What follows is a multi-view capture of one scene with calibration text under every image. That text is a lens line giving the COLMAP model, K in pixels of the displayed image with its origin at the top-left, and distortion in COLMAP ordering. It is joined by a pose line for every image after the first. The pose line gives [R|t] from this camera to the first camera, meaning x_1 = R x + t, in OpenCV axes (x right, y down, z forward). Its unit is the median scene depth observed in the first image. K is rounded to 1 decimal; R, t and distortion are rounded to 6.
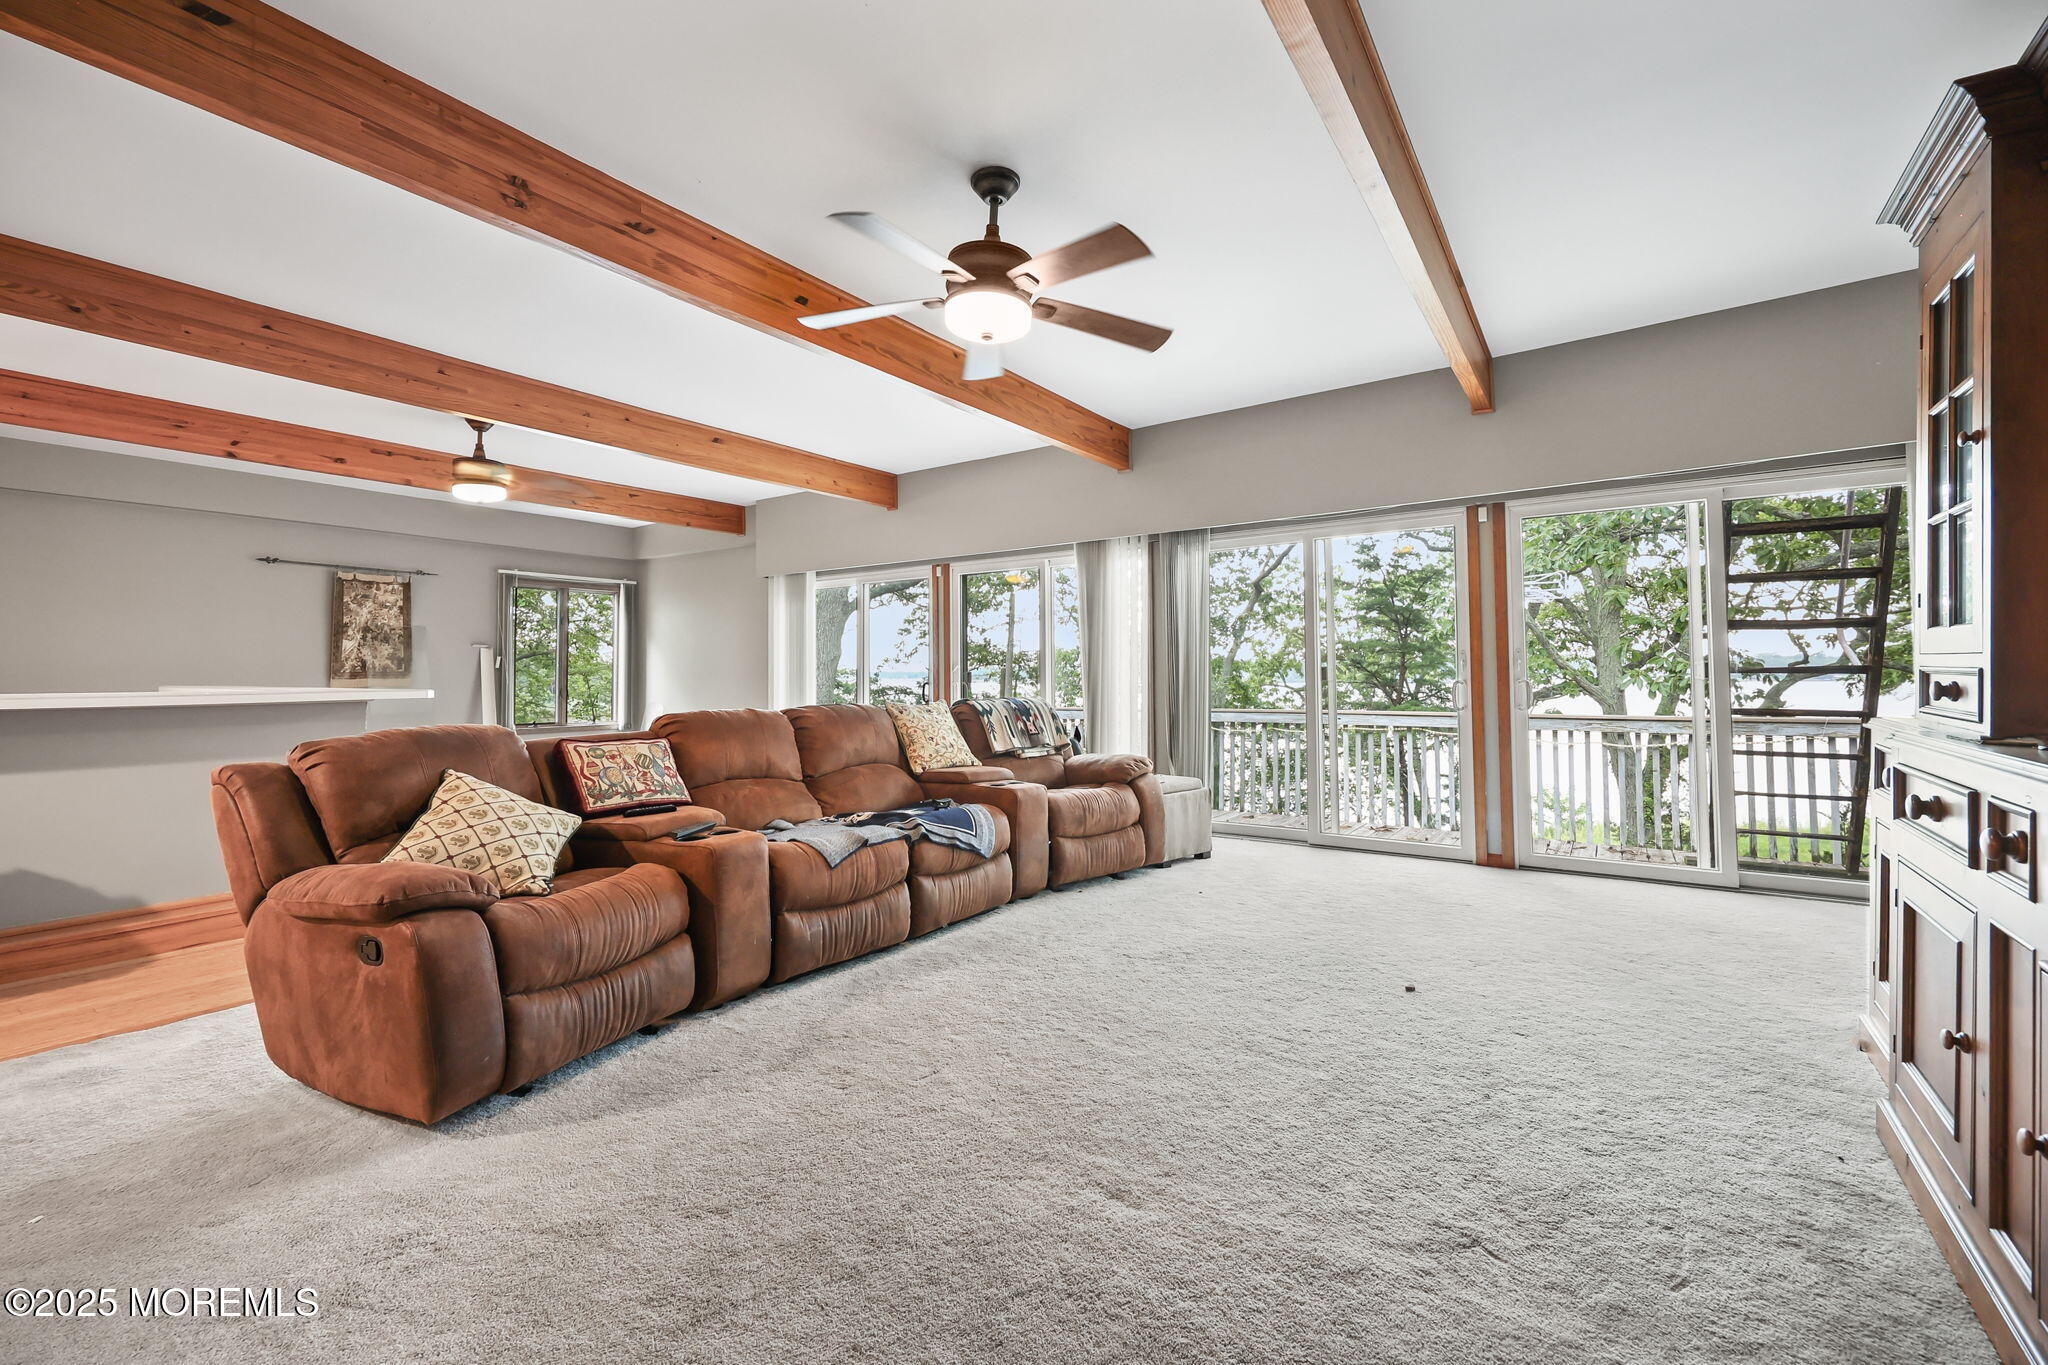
lens RADIAL K [[826.7, 0, 1018.1], [0, 826.7, 671.2], [0, 0, 1]] dist [-0.000976, -0.000021]
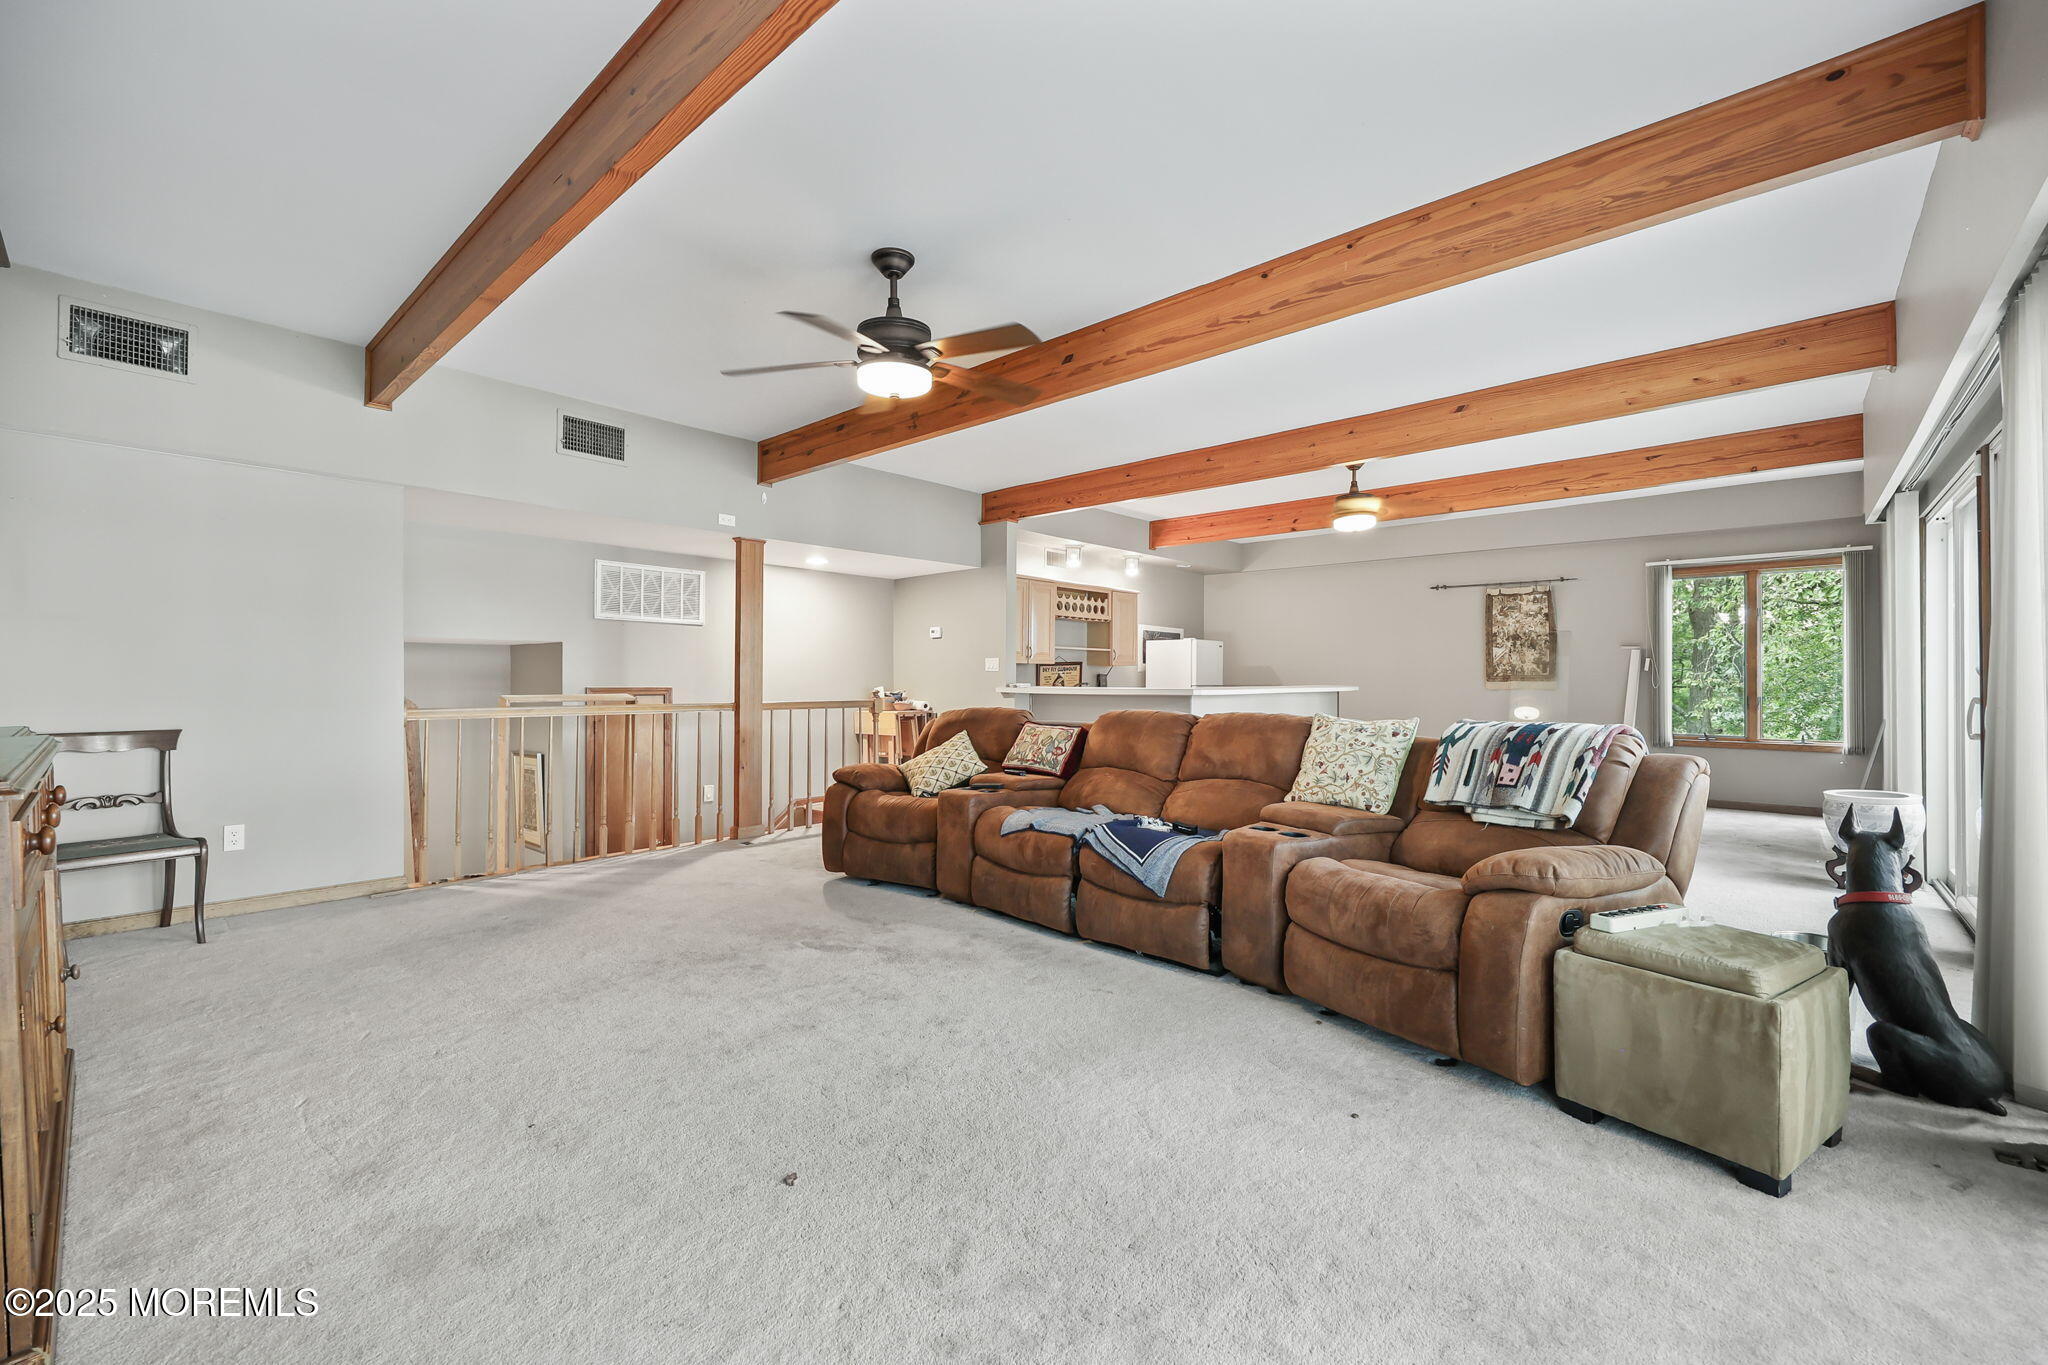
lens RADIAL K [[826.7, 0, 1025.2], [0, 826.7, 678.6], [0, 0, 1]] dist [-0.000976, -0.000021]
pose [[-0.103497, 0.005258, -0.994616, 0.403848], [0.000820, 0.999986, 0.005202, -0.000708], [0.994629, -0.000277, -0.103500, 0.469036]]
